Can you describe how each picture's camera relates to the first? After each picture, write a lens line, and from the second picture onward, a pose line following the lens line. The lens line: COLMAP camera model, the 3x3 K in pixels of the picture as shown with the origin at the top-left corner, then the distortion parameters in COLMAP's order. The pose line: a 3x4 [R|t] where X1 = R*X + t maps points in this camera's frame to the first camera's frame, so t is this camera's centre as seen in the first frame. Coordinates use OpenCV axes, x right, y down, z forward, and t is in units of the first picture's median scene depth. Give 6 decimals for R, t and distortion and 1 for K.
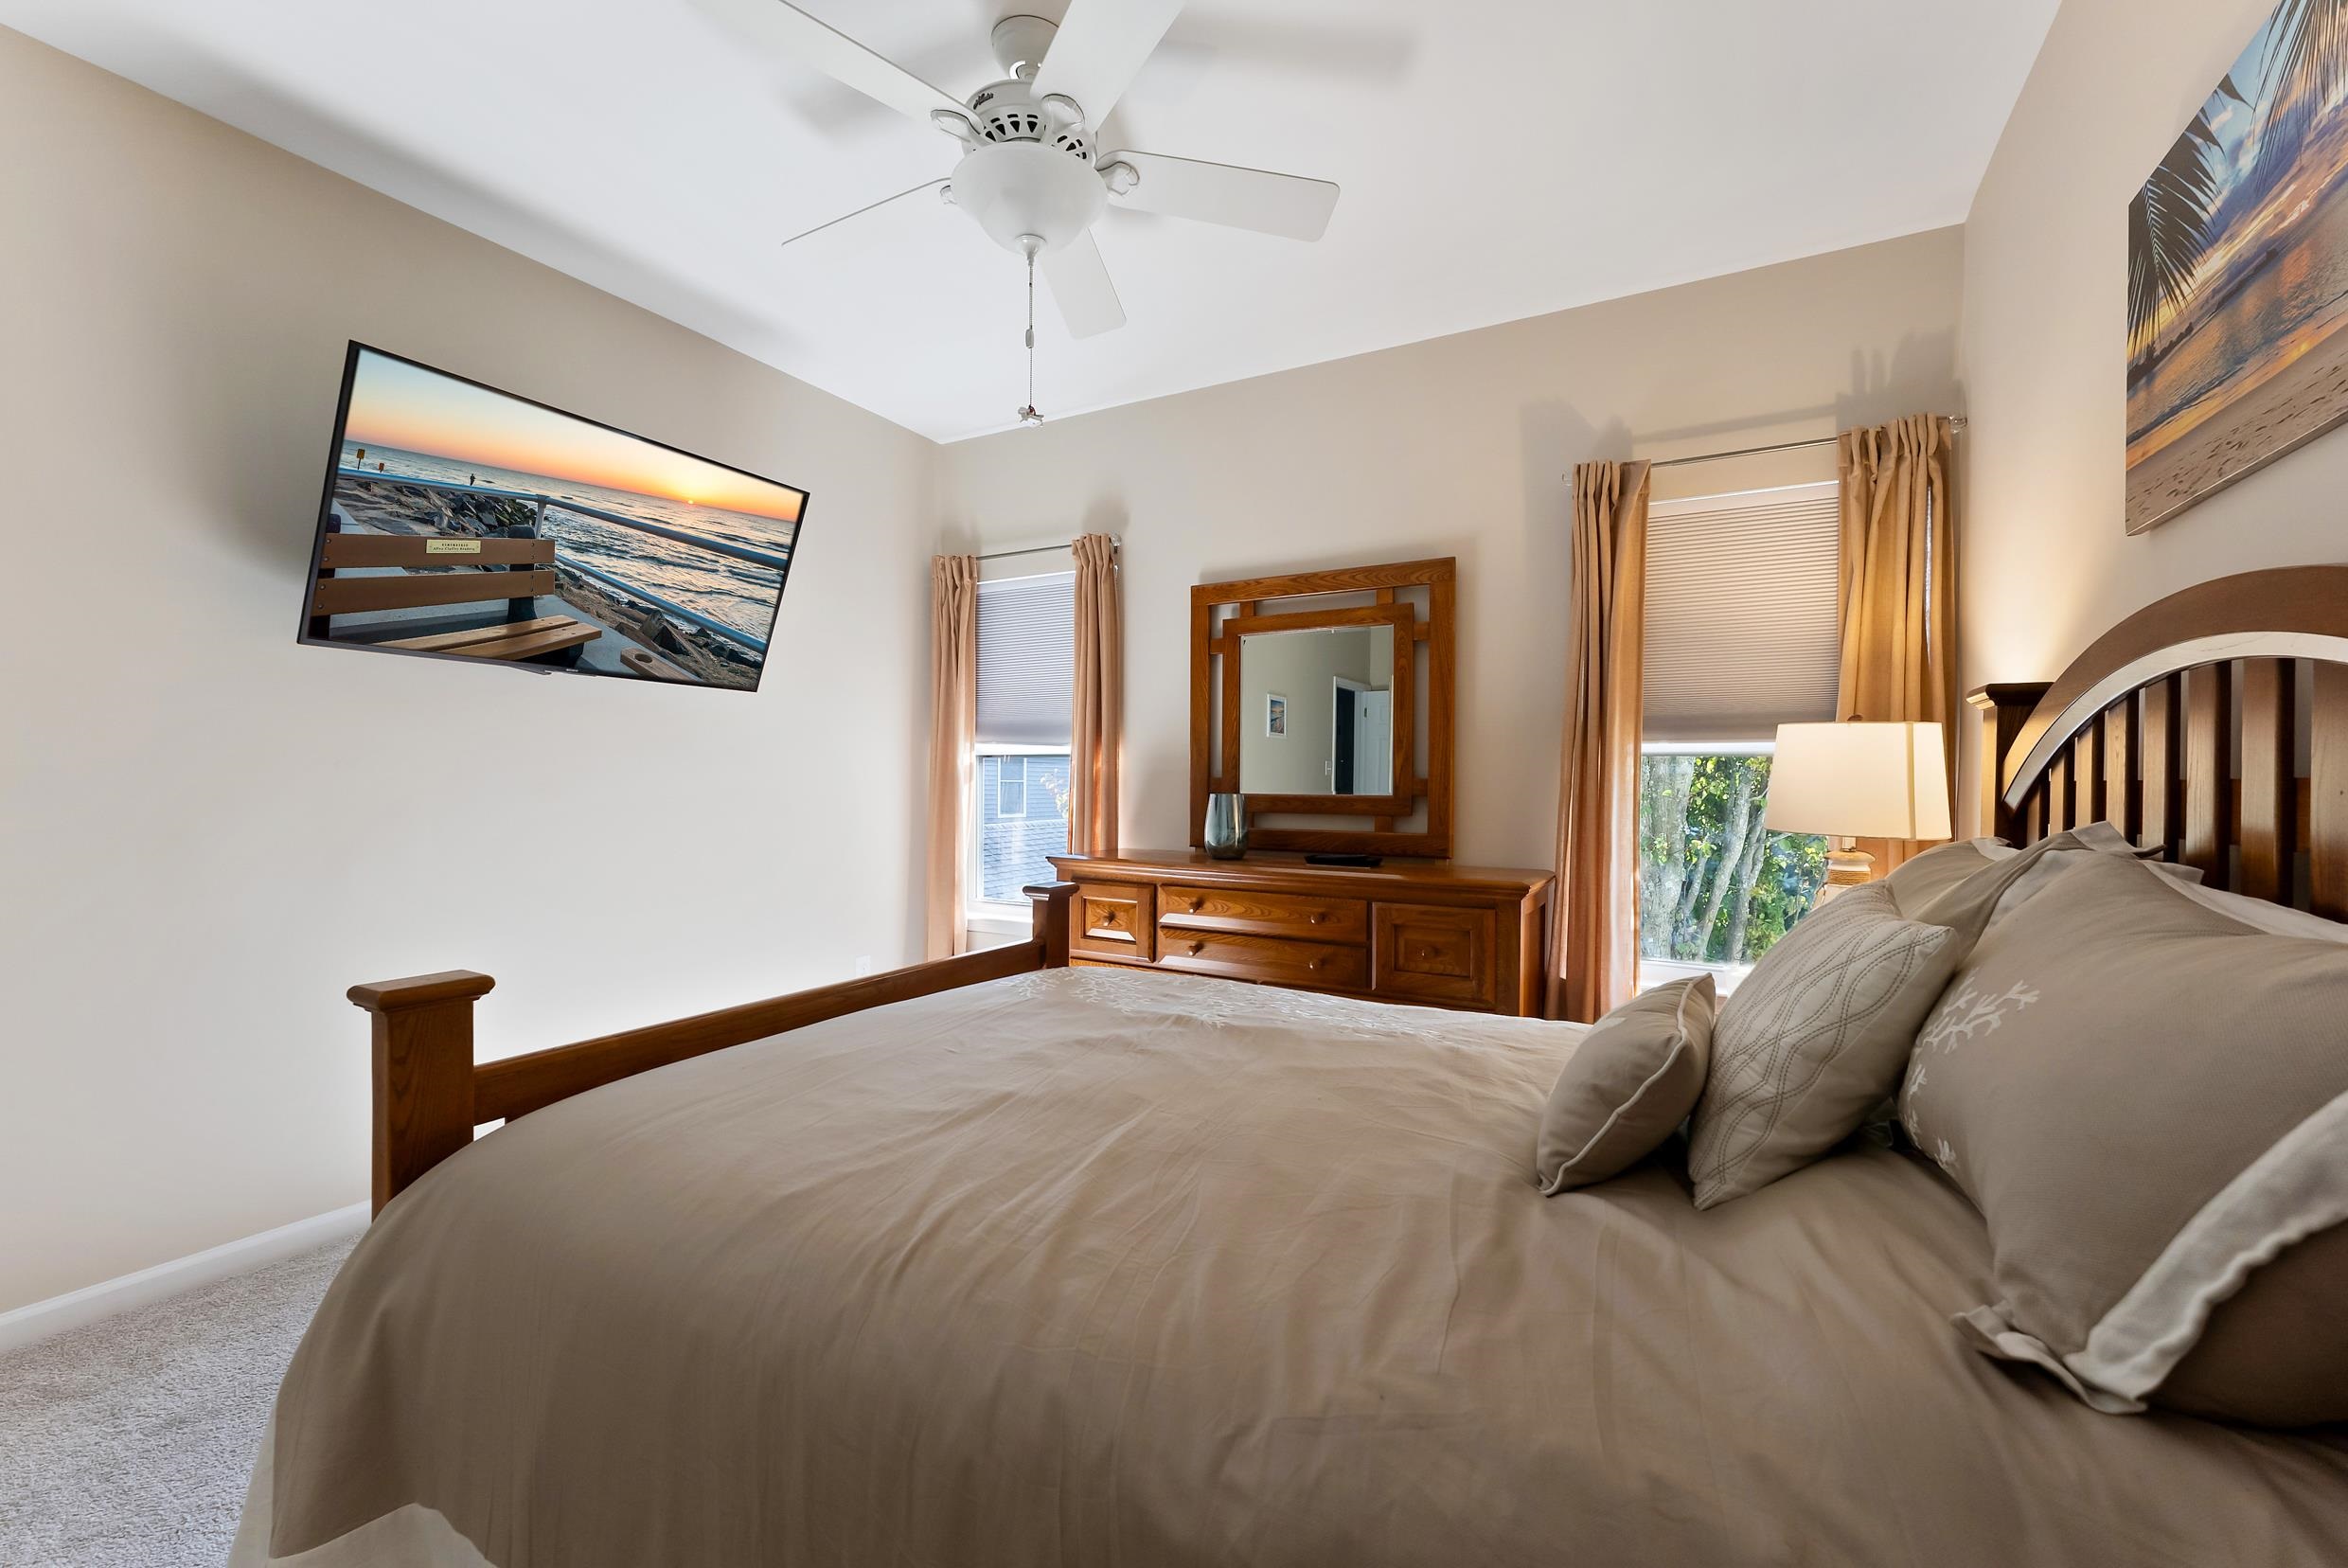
lens RADIAL K [[958.2, 0, 1178.0], [0, 958.2, 794.3], [0, 0, 1]] dist [0.001073, 0.000013]
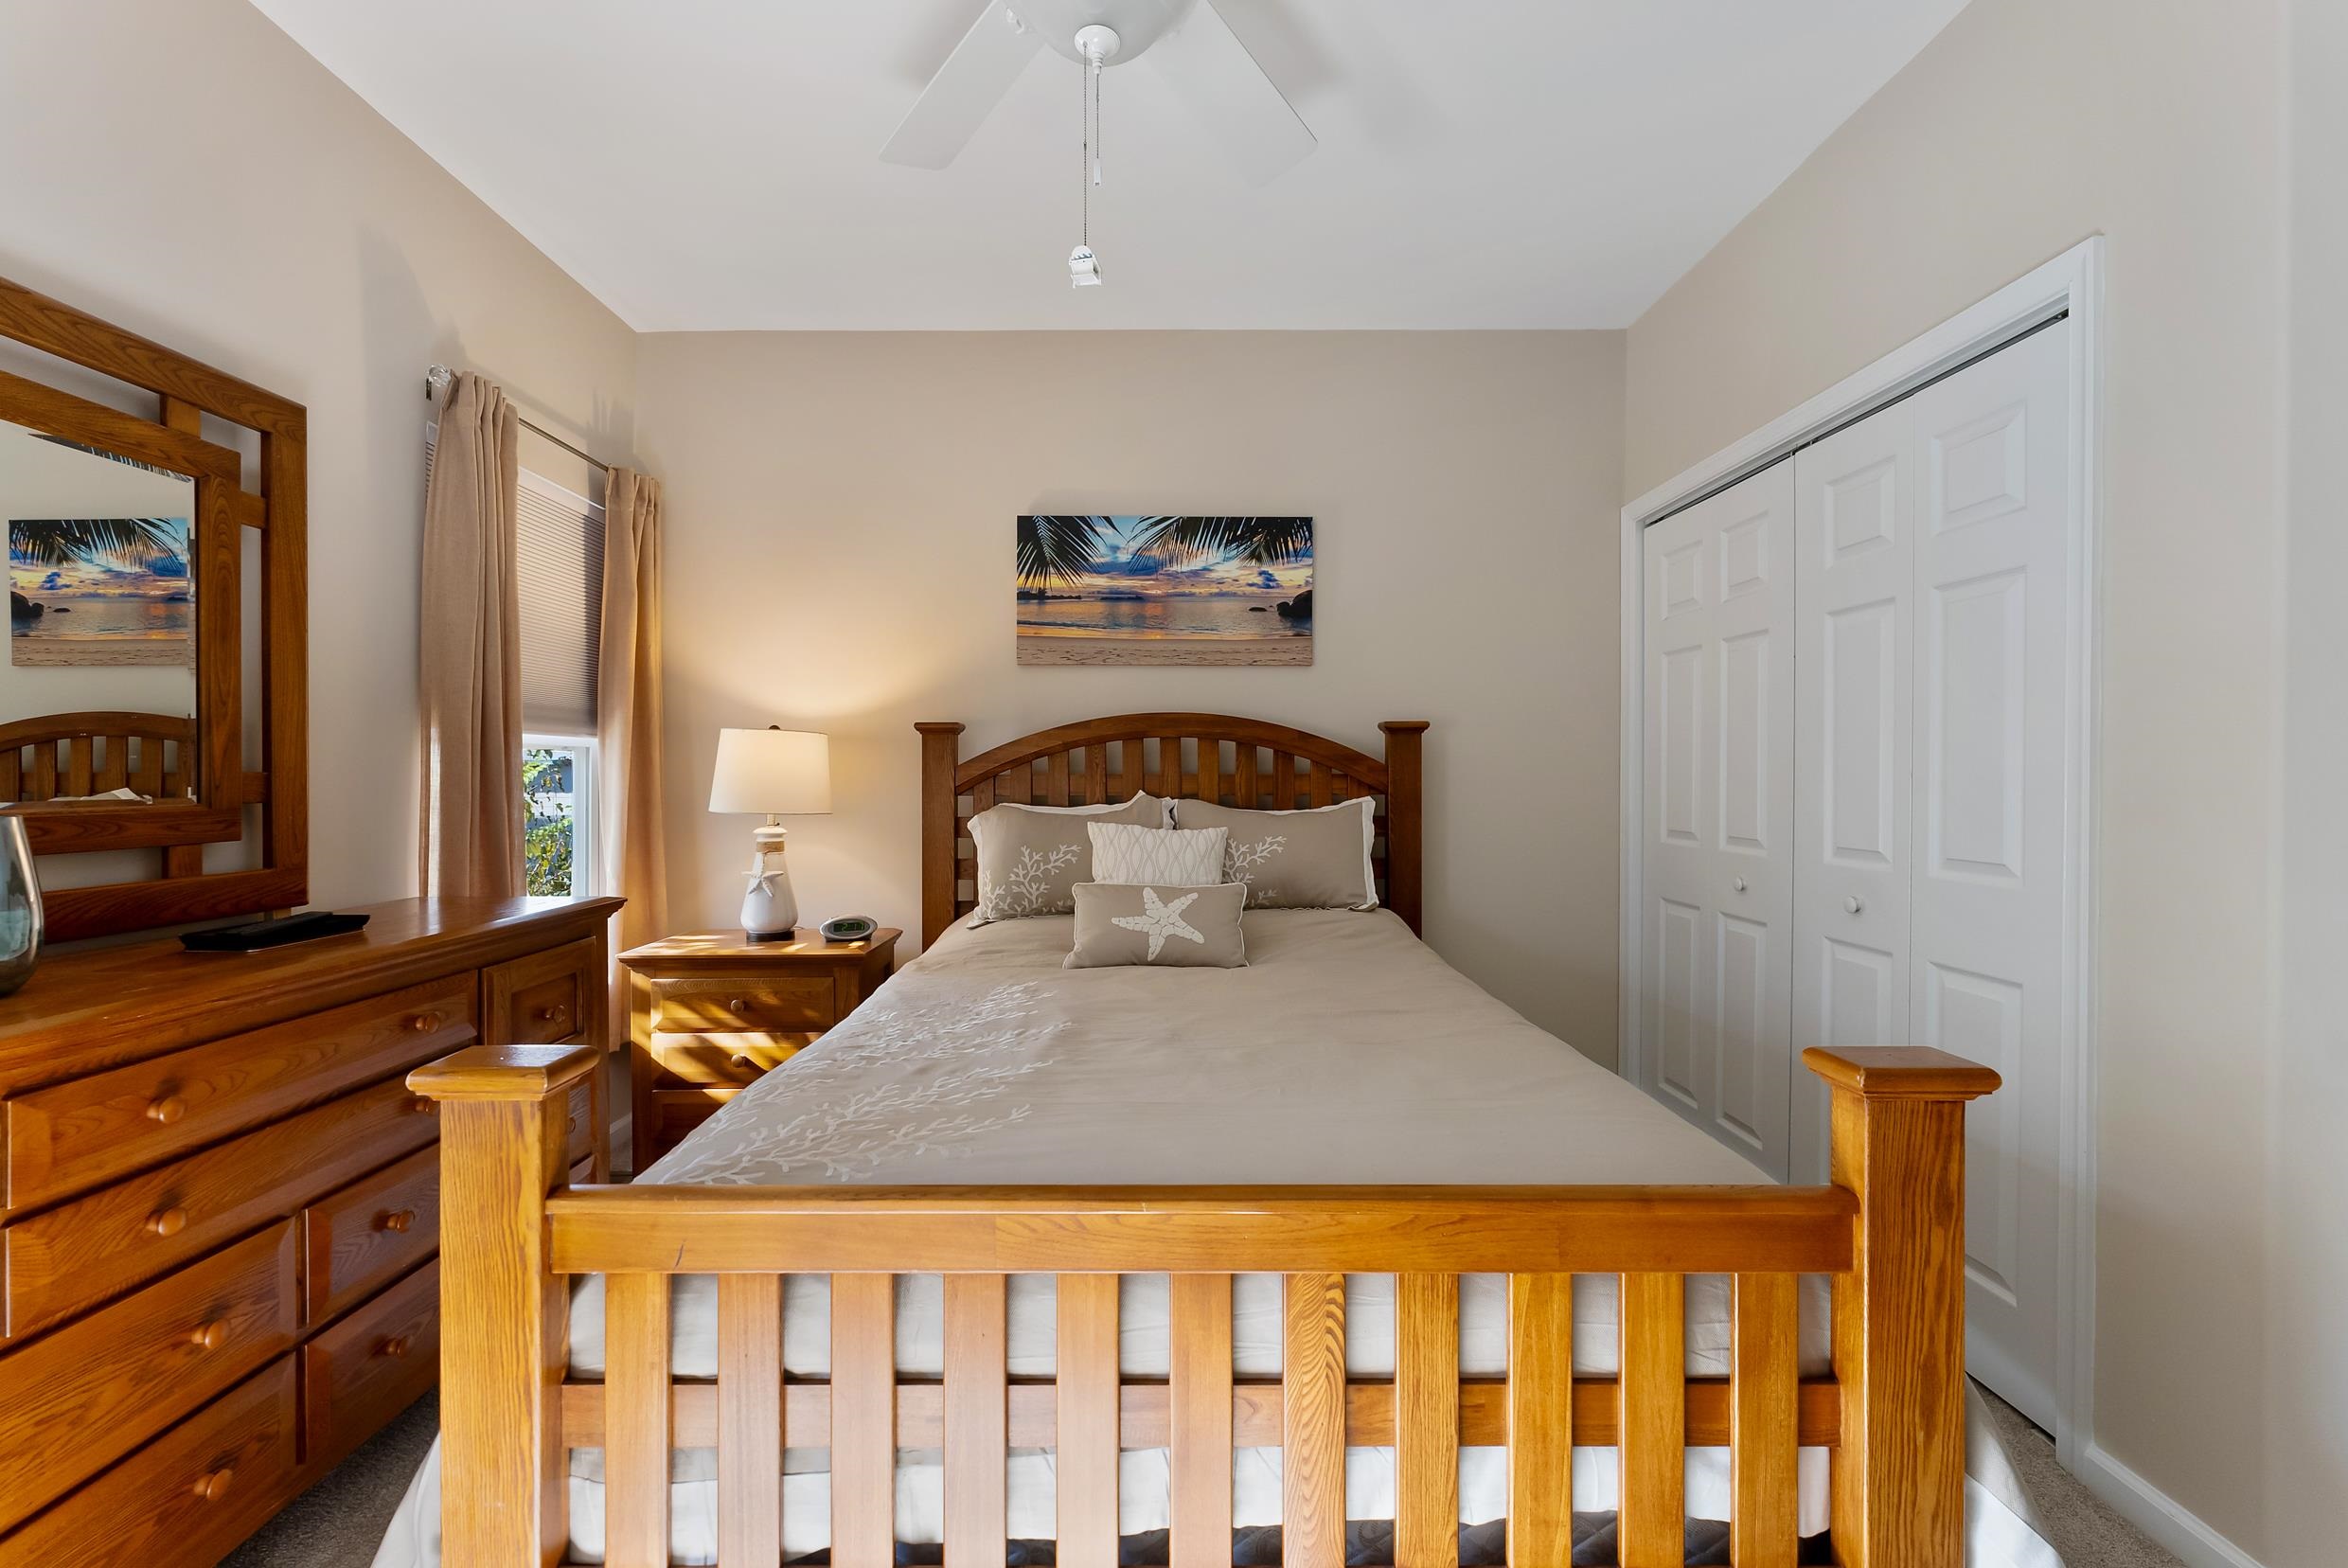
lens RADIAL K [[958.2, 0, 1157.9], [0, 958.2, 779.8], [0, 0, 1]] dist [0.001073, 0.000013]
pose [[-0.488896, -0.007806, 0.872307, -0.493340], [0.008037, 0.999877, 0.013452, -0.014955], [-0.872305, 0.013587, -0.488773, 0.812152]]
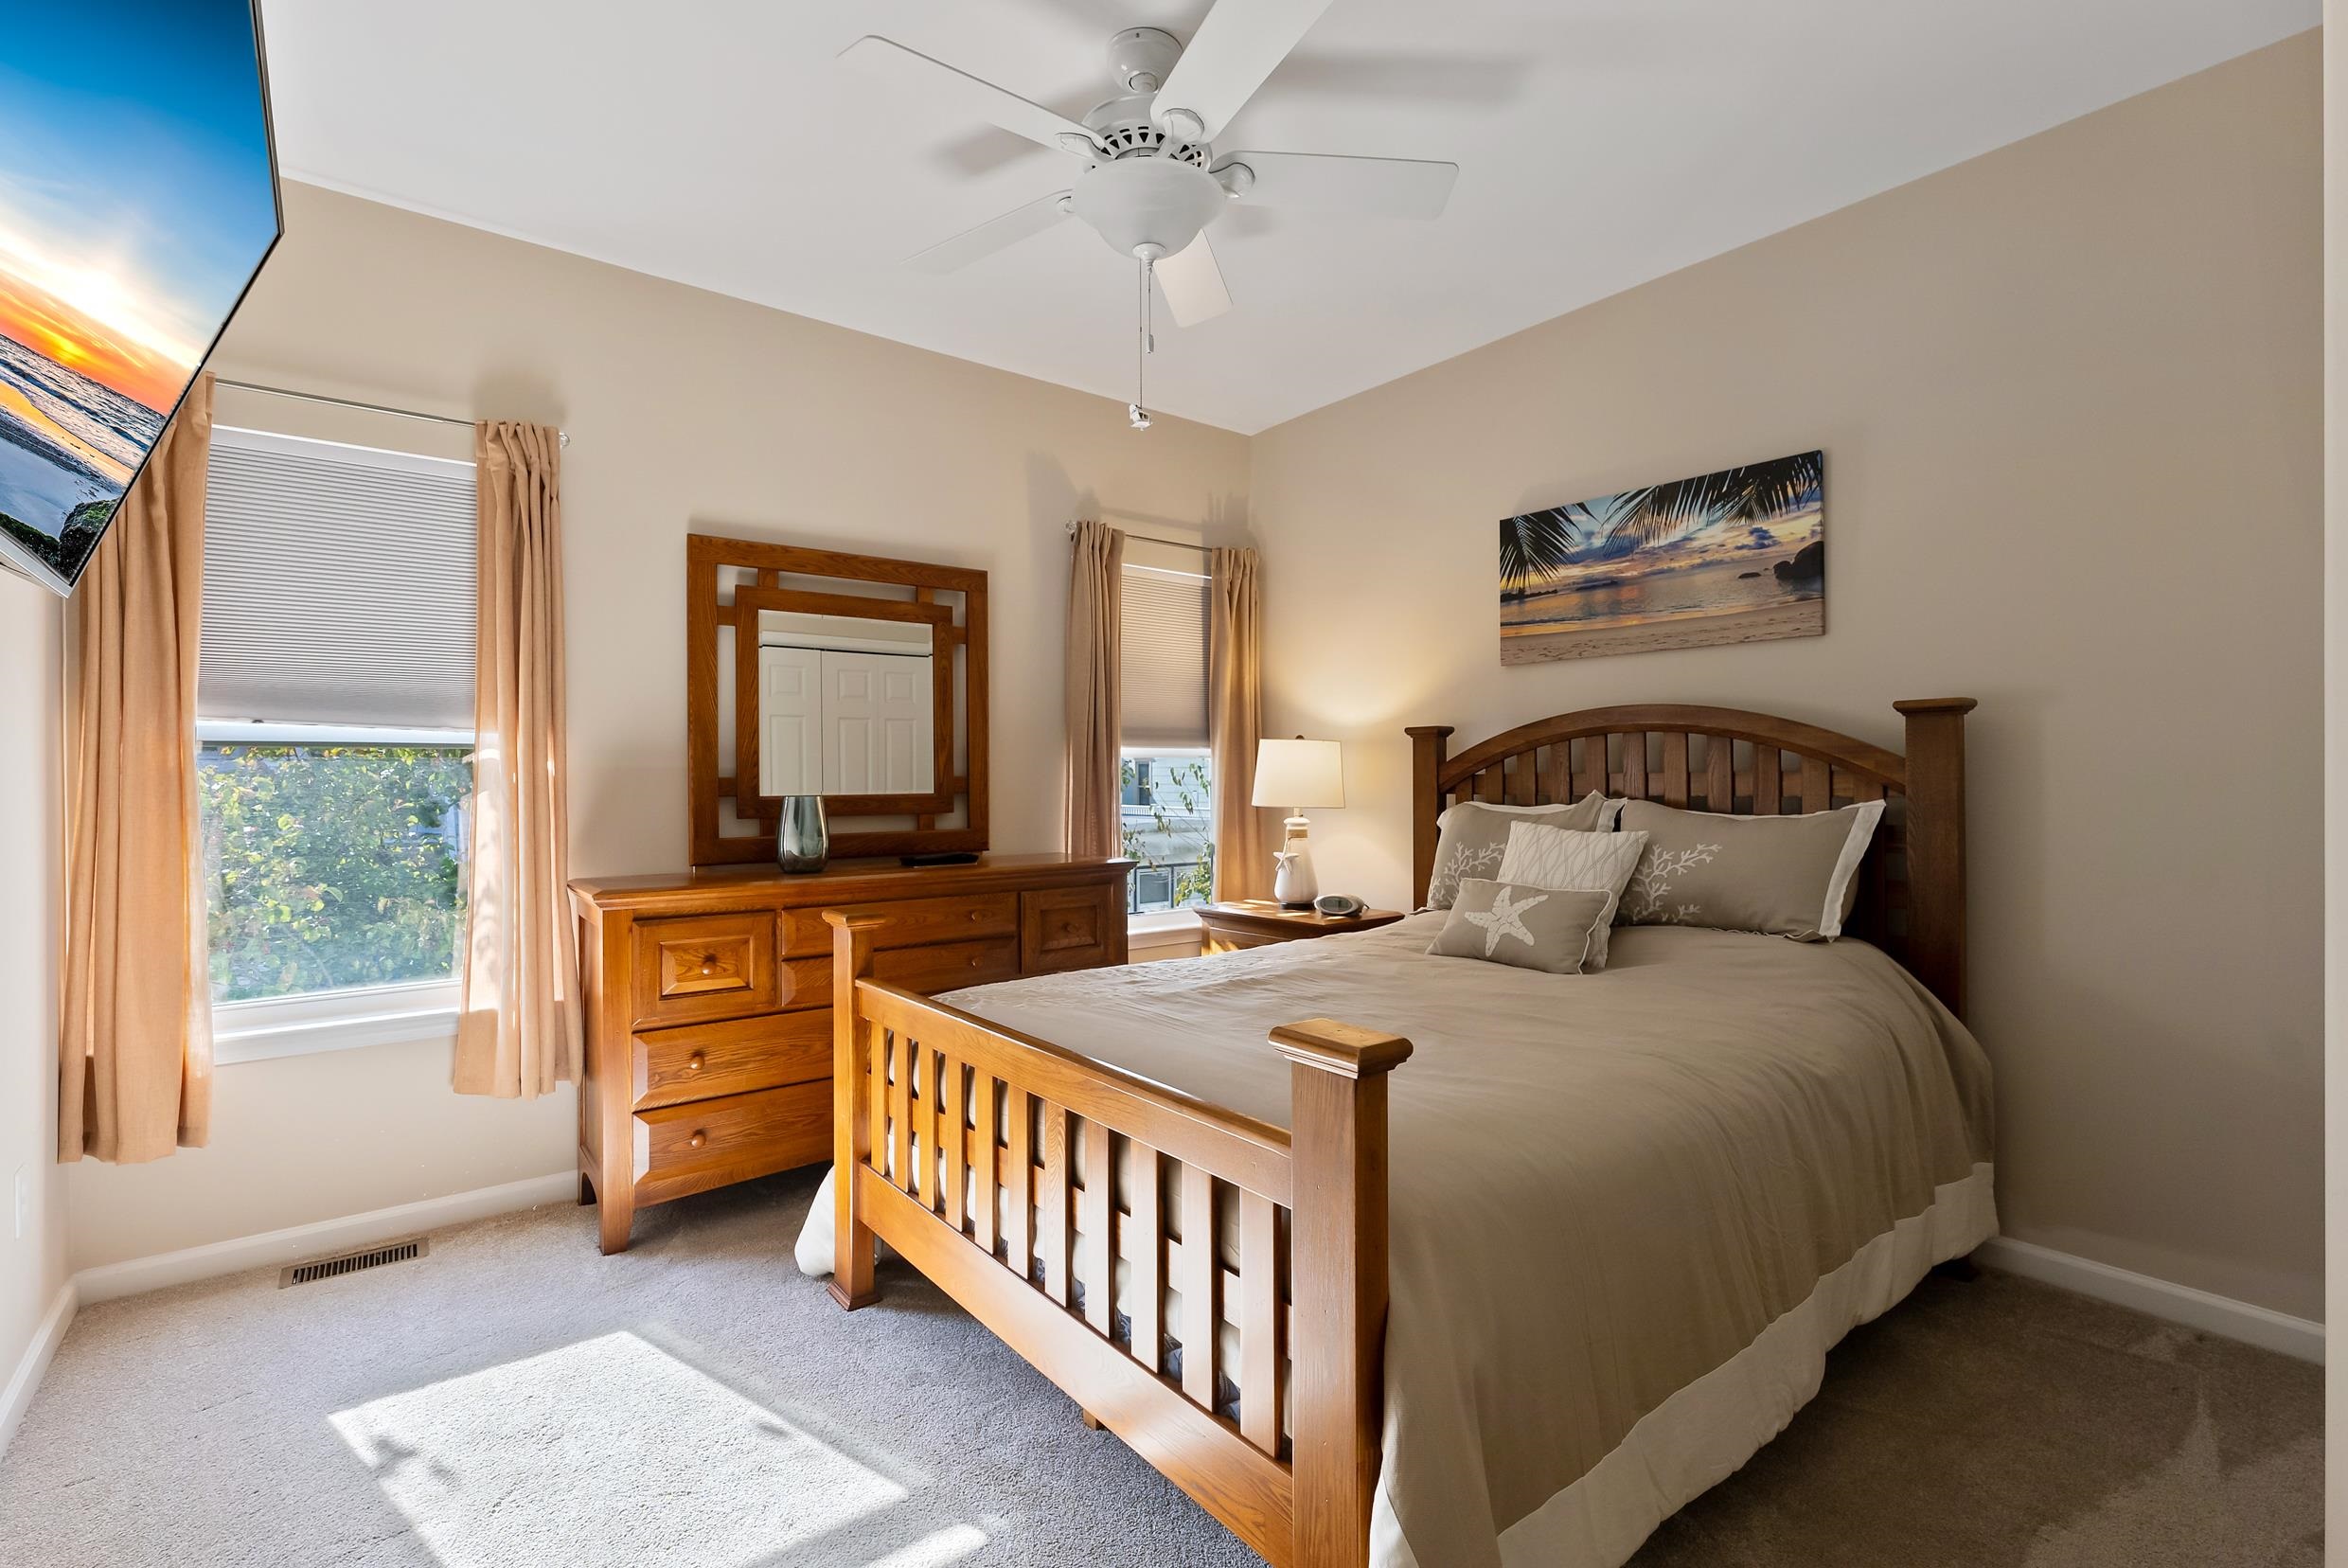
lens RADIAL K [[1065.6, 0, 1186.0], [0, 1065.6, 774.8], [0, 0, 1]] dist [-0.004401, -0.000105]
pose [[0.378441, -0.006542, 0.925602, -0.723540], [0.019281, 0.999814, -0.000817, -0.012492], [-0.925425, 0.018156, 0.378497, 0.336298]]
